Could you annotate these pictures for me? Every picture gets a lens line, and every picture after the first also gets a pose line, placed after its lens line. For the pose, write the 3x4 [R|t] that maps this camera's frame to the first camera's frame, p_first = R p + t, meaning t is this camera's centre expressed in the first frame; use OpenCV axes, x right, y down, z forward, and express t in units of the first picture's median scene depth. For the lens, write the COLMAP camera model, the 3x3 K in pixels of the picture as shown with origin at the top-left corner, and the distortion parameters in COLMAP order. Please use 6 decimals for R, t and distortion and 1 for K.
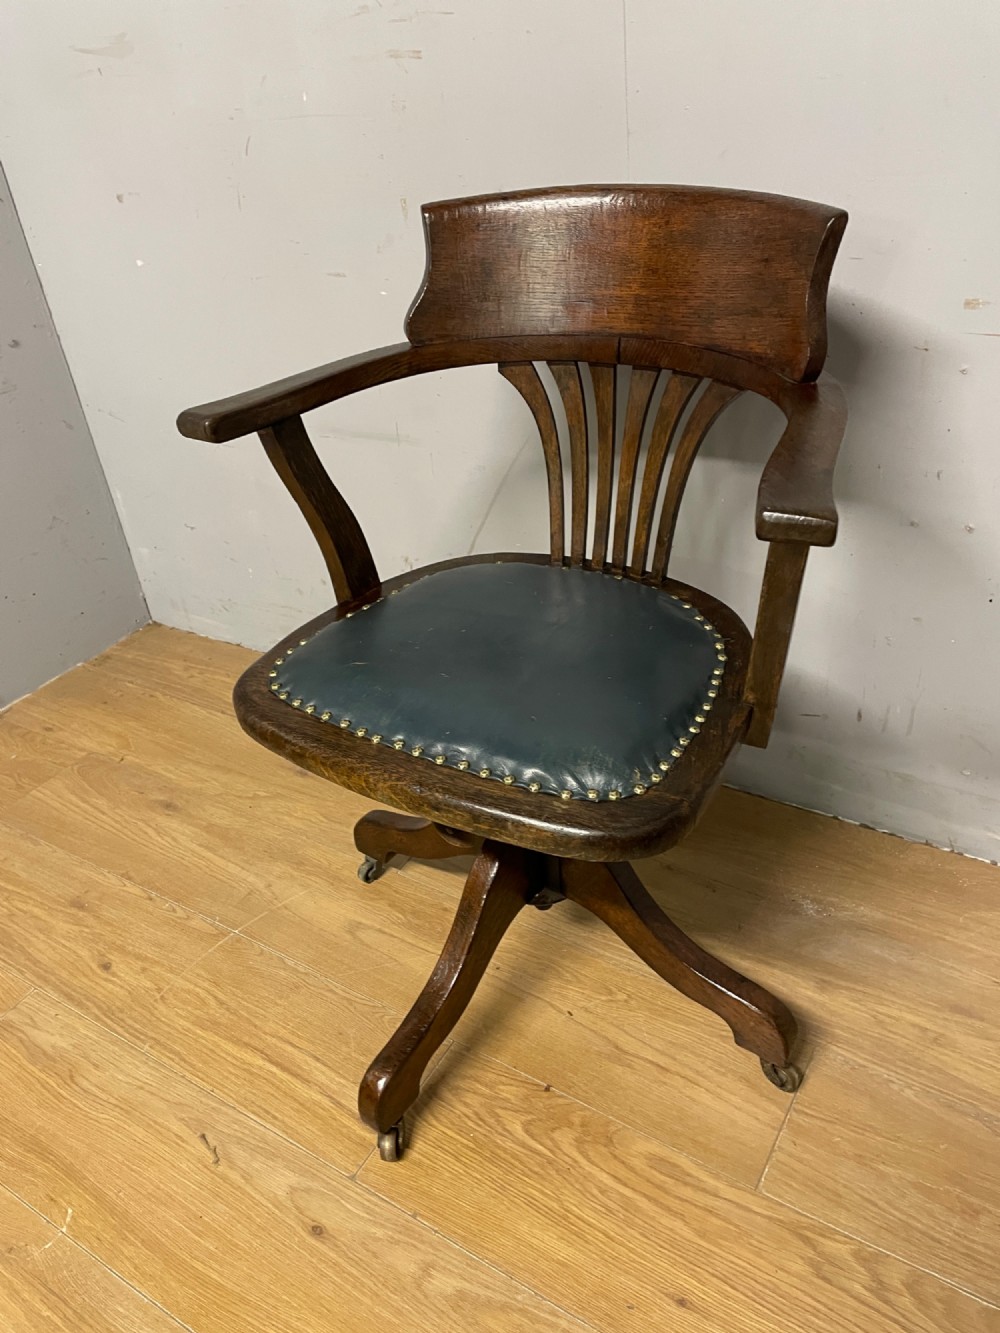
lens RADIAL K [[1012.9, 0, 497.0], [0, 1012.9, 663.5], [0, 0, 1]] dist [0.092068, -0.118787]
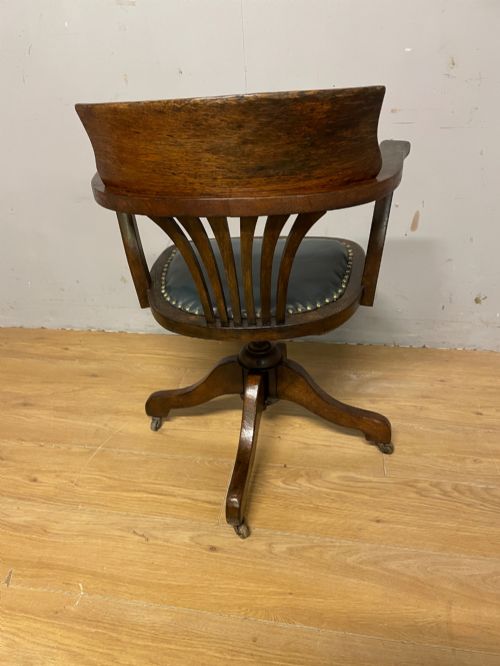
lens RADIAL K [[506.1, 0, 249.2], [0, 506.1, 339.4], [0, 0, 1]] dist [0.092068, -0.118787]
pose [[0.923378, -0.160569, 0.348700, -0.359120], [0.169310, 0.985548, 0.005480, 0.123072], [-0.344540, 0.053978, 0.937218, -0.022153]]
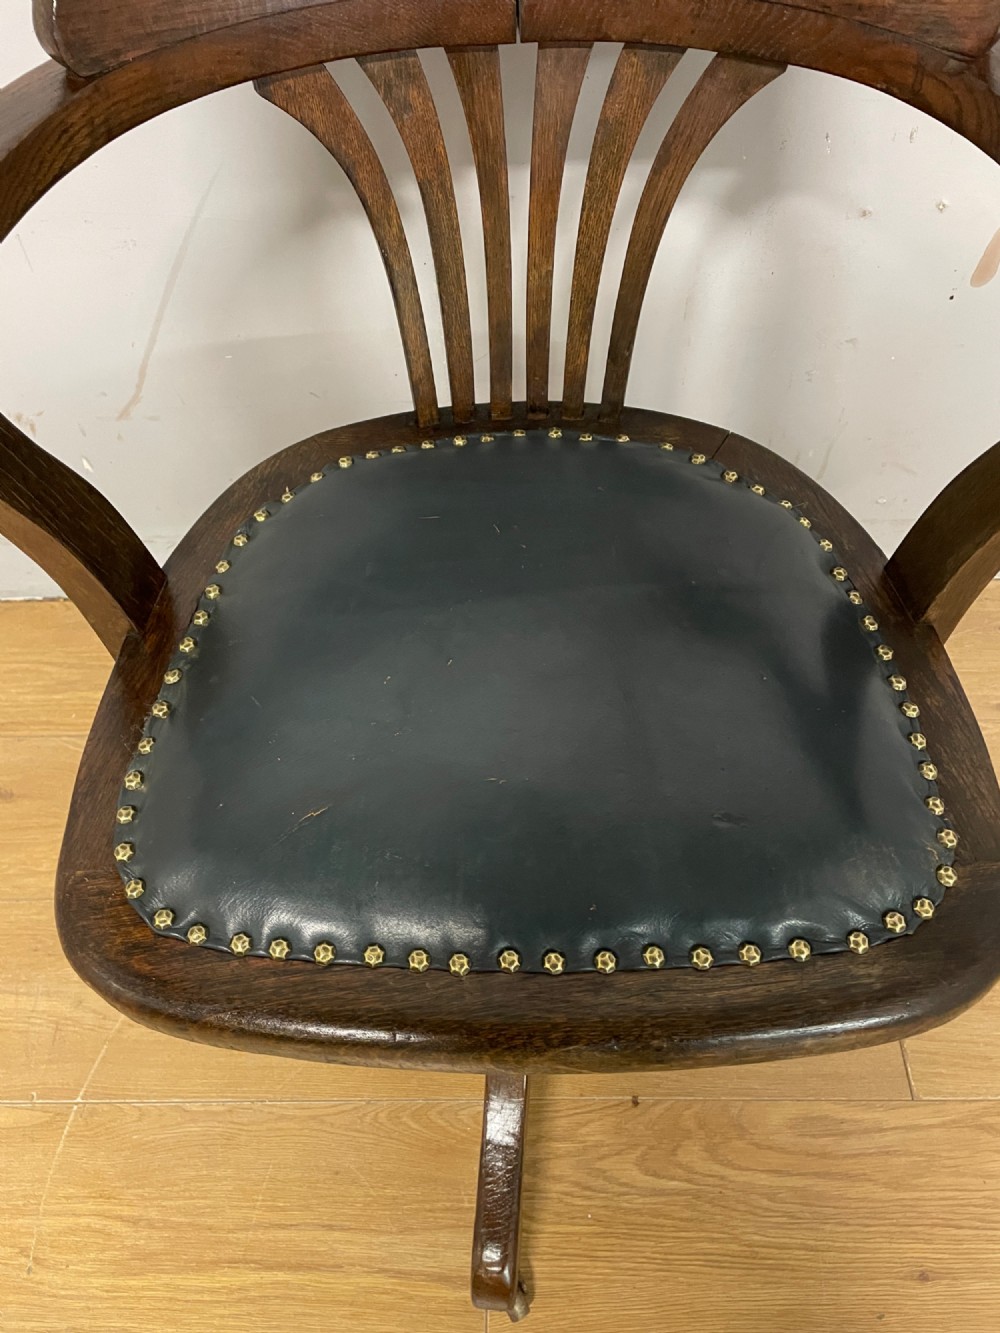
lens RADIAL K [[1012.9, 0, 498.8], [0, 1012.9, 670.2], [0, 0, 1]] dist [0.092068, -0.118787]
pose [[0.845462, -0.399623, 0.354253, -0.182527], [0.247091, 0.880802, 0.403899, -0.215023], [-0.473434, -0.253949, 0.843428, 0.467185]]
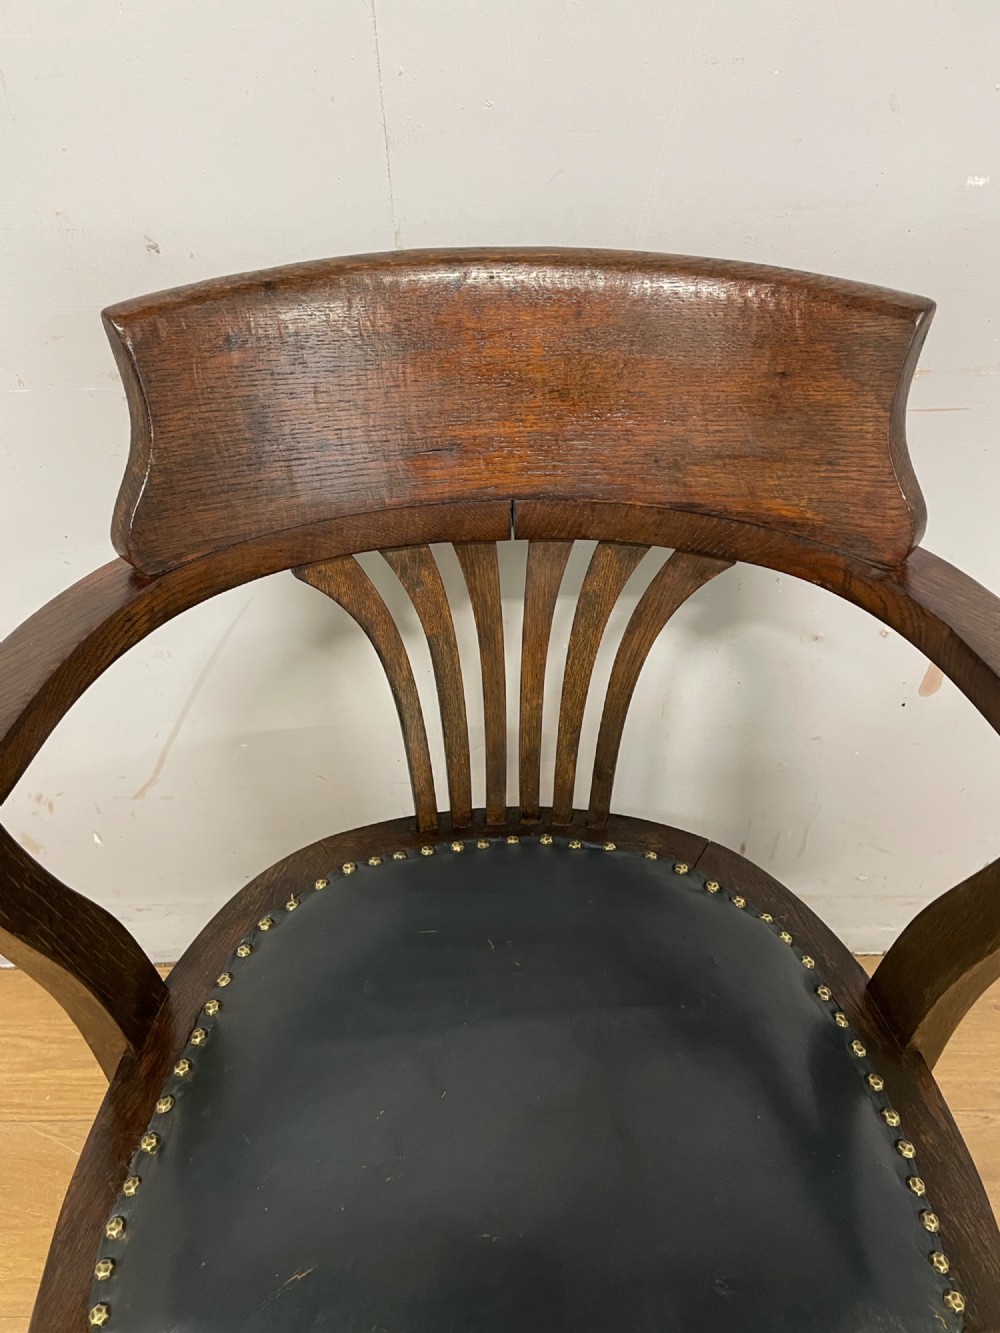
lens RADIAL K [[1012.9, 0, 498.3], [0, 1012.9, 672.6], [0, 0, 1]] dist [0.092068, -0.118787]
pose [[0.844782, -0.269386, 0.462359, -0.179503], [0.238519, 0.963022, 0.125287, -0.277872], [-0.479012, 0.004442, 0.877797, 0.444062]]
